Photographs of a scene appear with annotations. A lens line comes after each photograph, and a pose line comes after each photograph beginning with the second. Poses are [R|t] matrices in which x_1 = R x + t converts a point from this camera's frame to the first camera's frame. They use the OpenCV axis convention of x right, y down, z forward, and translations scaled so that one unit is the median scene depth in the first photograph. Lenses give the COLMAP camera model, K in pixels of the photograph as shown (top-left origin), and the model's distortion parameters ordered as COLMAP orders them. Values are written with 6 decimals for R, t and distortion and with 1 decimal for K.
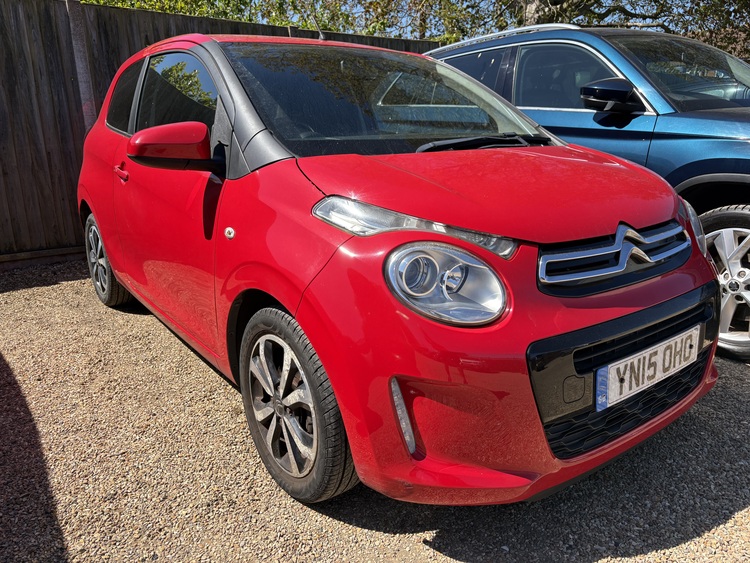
lens RADIAL K [[604.5, 0, 376.6], [0, 604.5, 280.8], [0, 0, 1]] dist [0.022552, -0.014682]
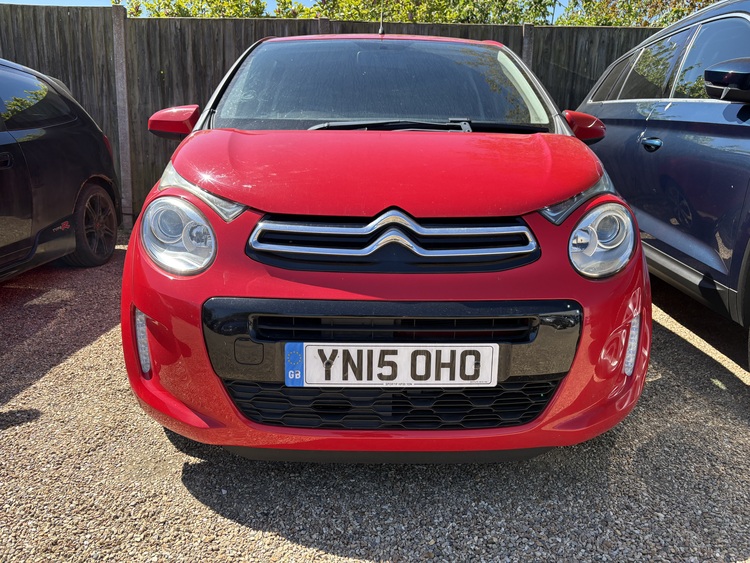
lens RADIAL K [[604.5, 0, 374.4], [0, 604.5, 280.8], [0, 0, 1]] dist [0.022552, -0.014682]
pose [[0.796577, 0.164250, -0.581796, 0.940810], [-0.172455, 0.984134, 0.041715, -0.018482], [0.579417, 0.067104, 0.812264, 0.242506]]
